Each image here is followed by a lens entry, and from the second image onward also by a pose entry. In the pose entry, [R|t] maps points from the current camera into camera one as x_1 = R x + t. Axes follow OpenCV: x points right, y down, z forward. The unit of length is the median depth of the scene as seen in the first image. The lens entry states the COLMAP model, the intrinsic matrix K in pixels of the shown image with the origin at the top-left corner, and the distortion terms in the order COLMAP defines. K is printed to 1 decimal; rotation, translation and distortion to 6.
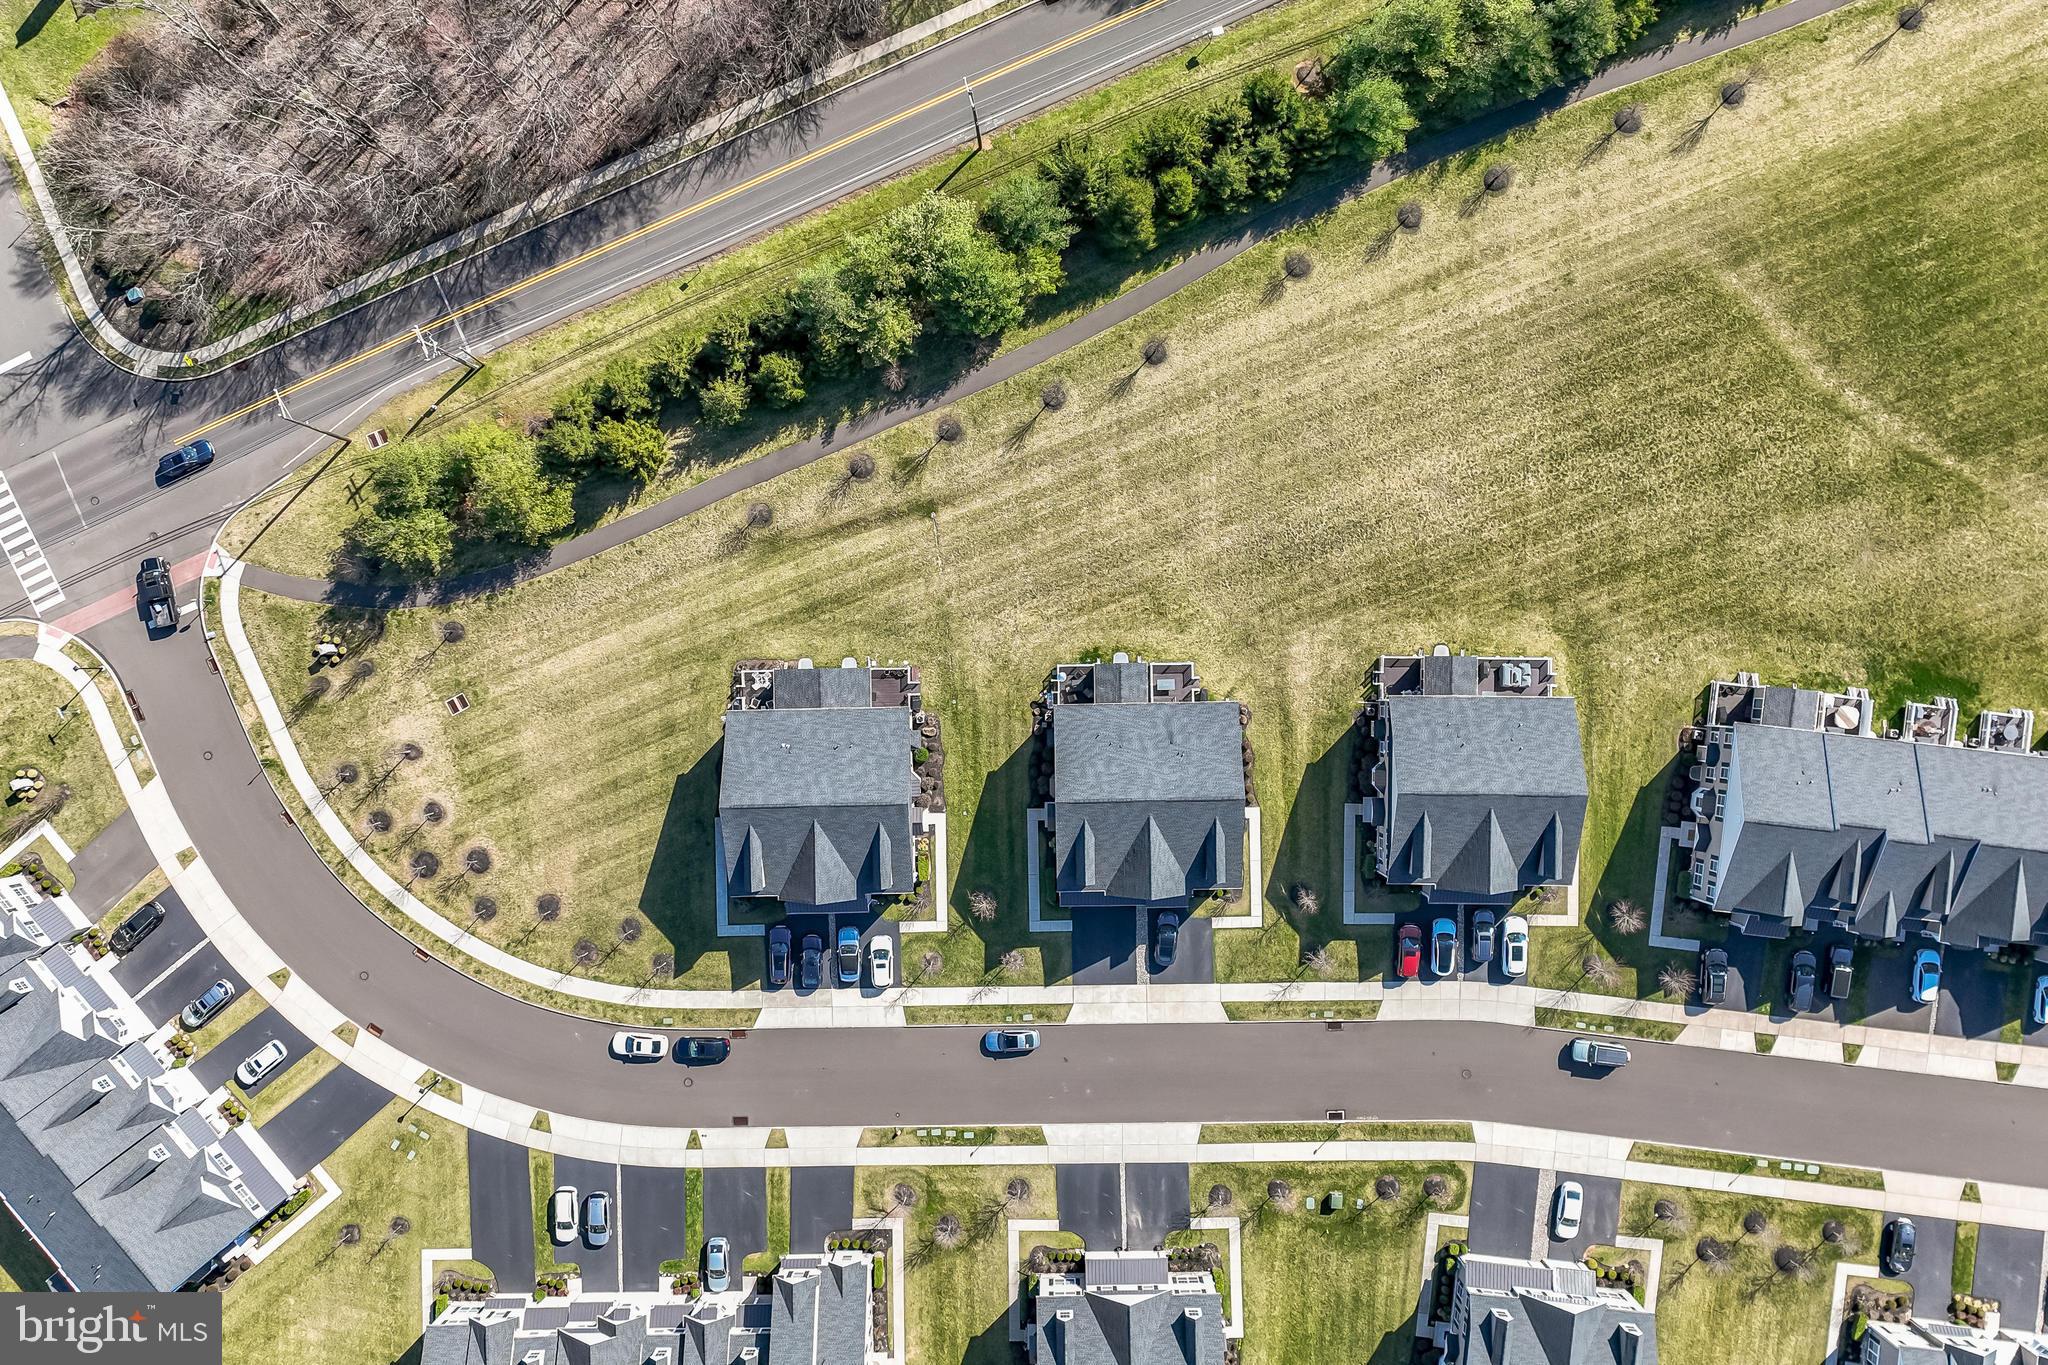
lens RADIAL K [[1754.6, 0, 1043.3], [0, 1754.6, 683.6], [0, 0, 1]] dist [0.008220, -0.012131]
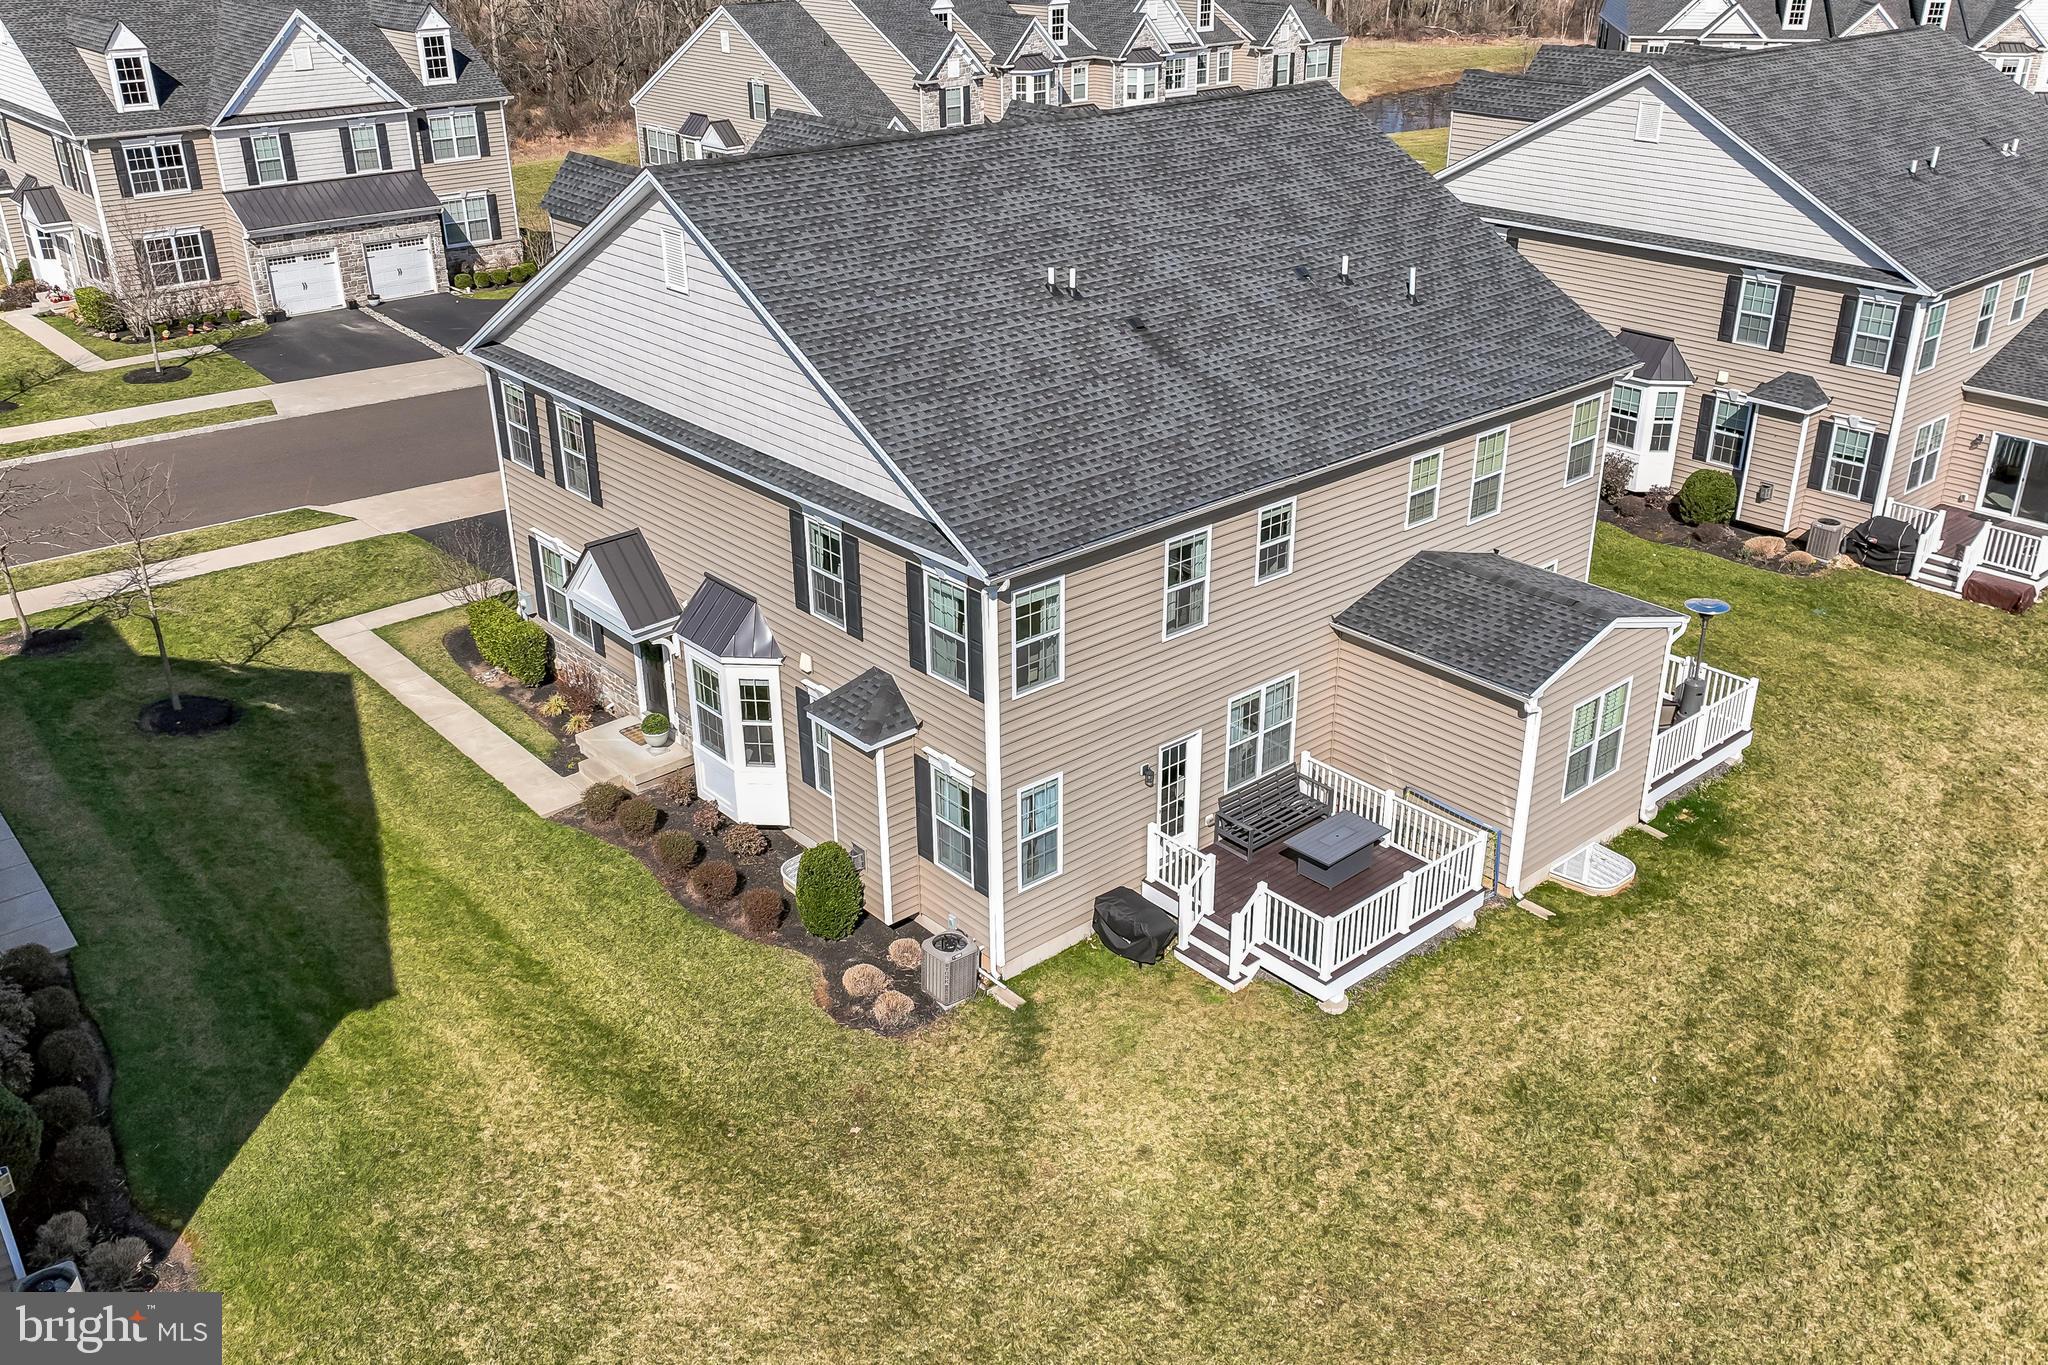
lens RADIAL K [[1754.6, 0, 1043.3], [0, 1754.6, 683.6], [0, 0, 1]] dist [0.008220, -0.012131]
pose [[-0.760930, 0.285896, -0.582450, 0.191560], [-0.648825, -0.330705, 0.685318, -0.096722], [0.003311, 0.899387, 0.437140, 0.902048]]
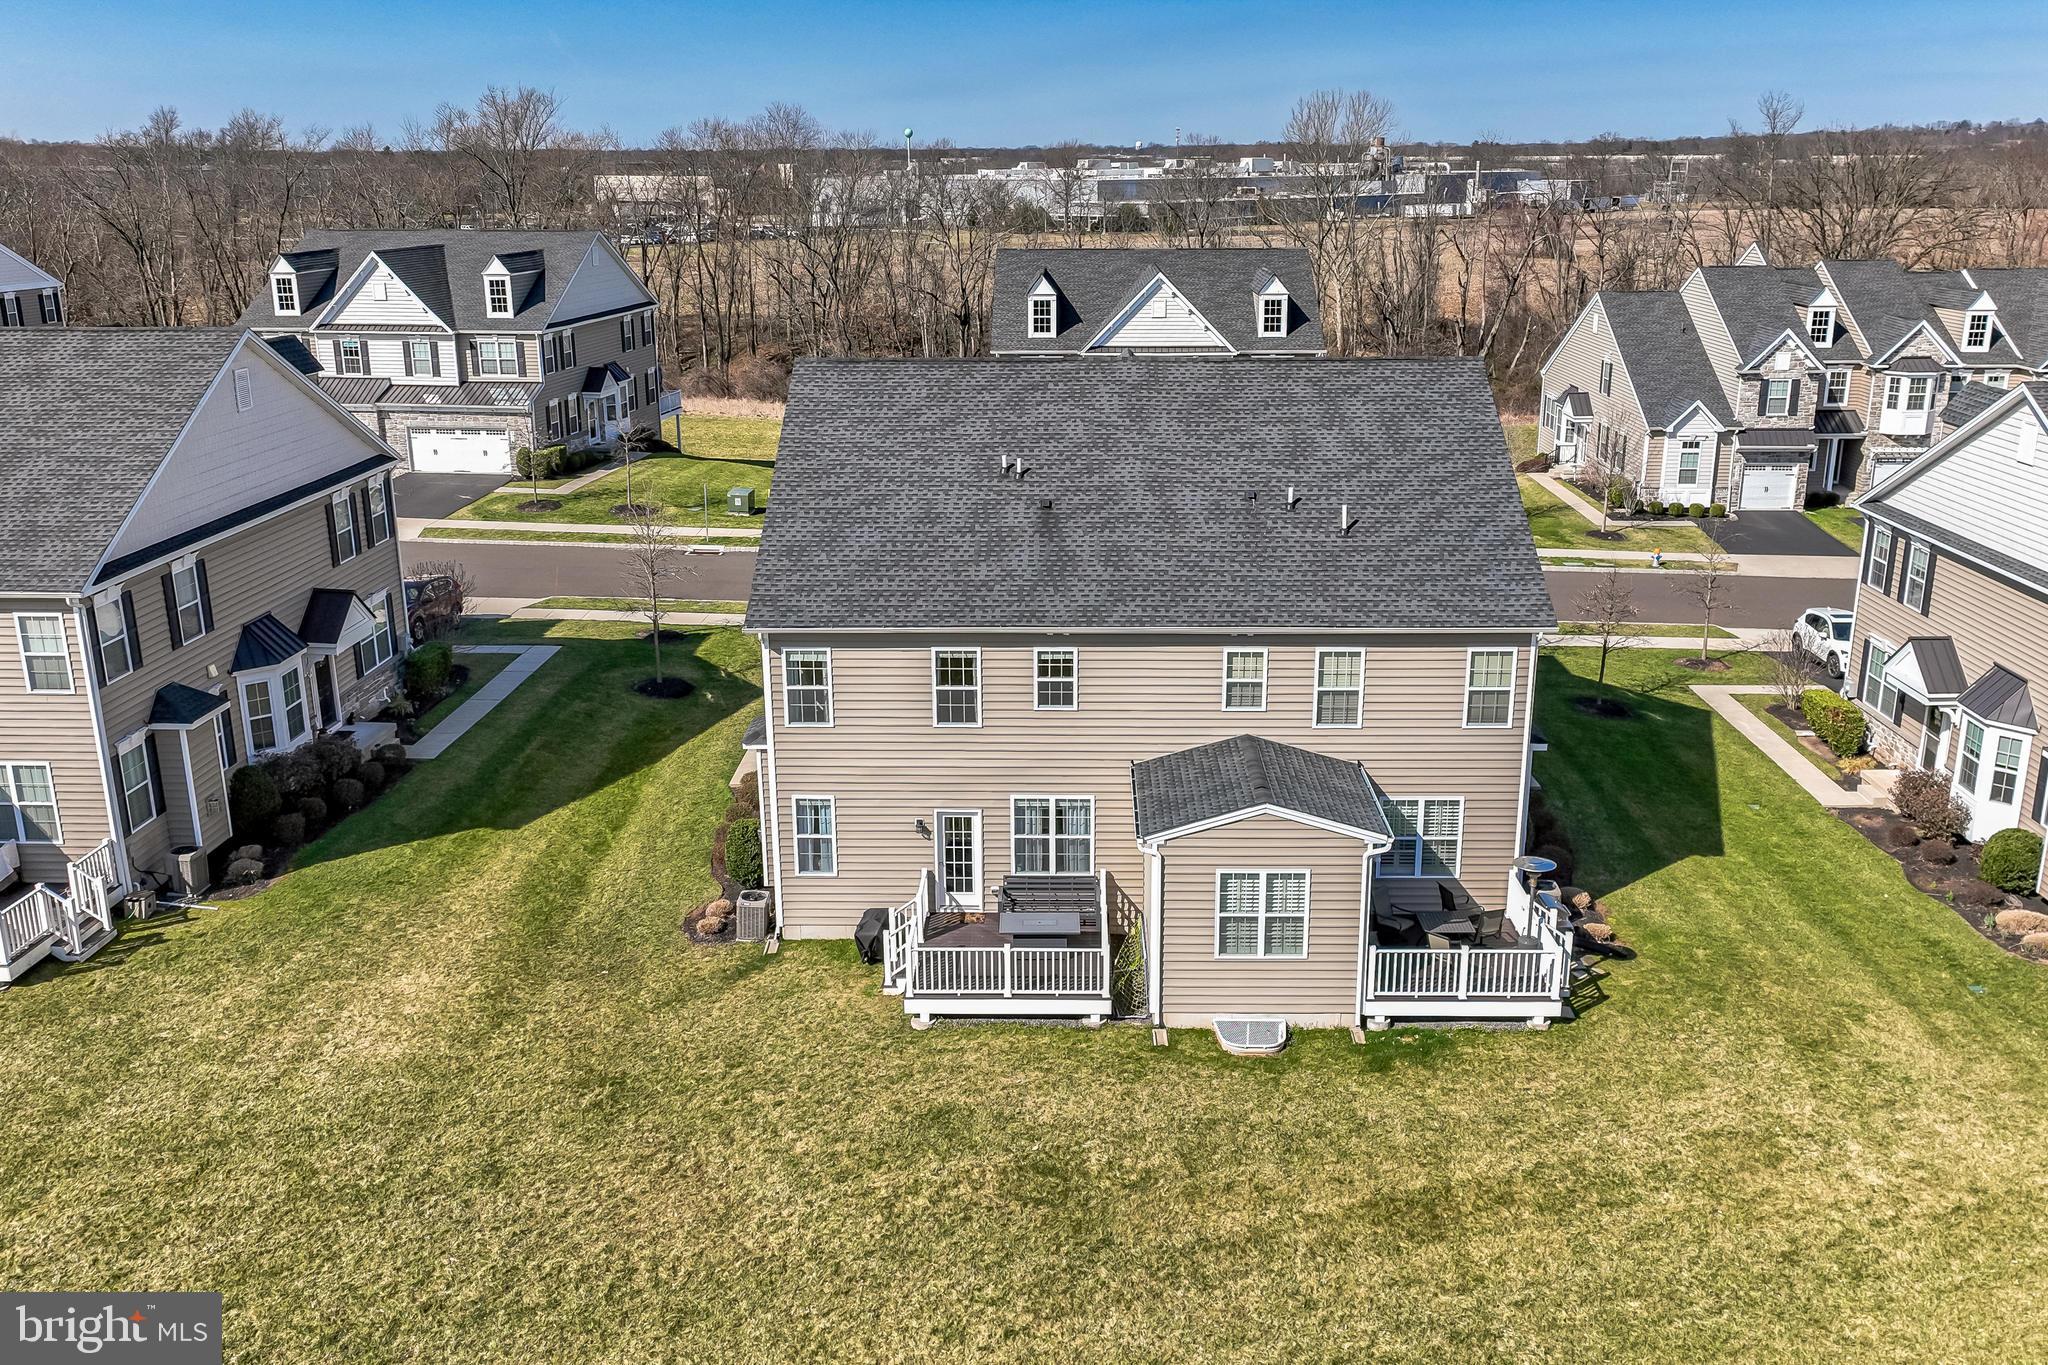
lens RADIAL K [[1753.5, 0, 1045.2], [0, 1753.5, 676.2], [0, 0, 1]] dist [0.005820, -0.005362]
pose [[-0.999305, -0.001753, 0.037230, 0.060862], [0.036143, -0.289467, 0.956505, -0.198632], [0.009100, 0.957186, 0.289329, 0.901561]]
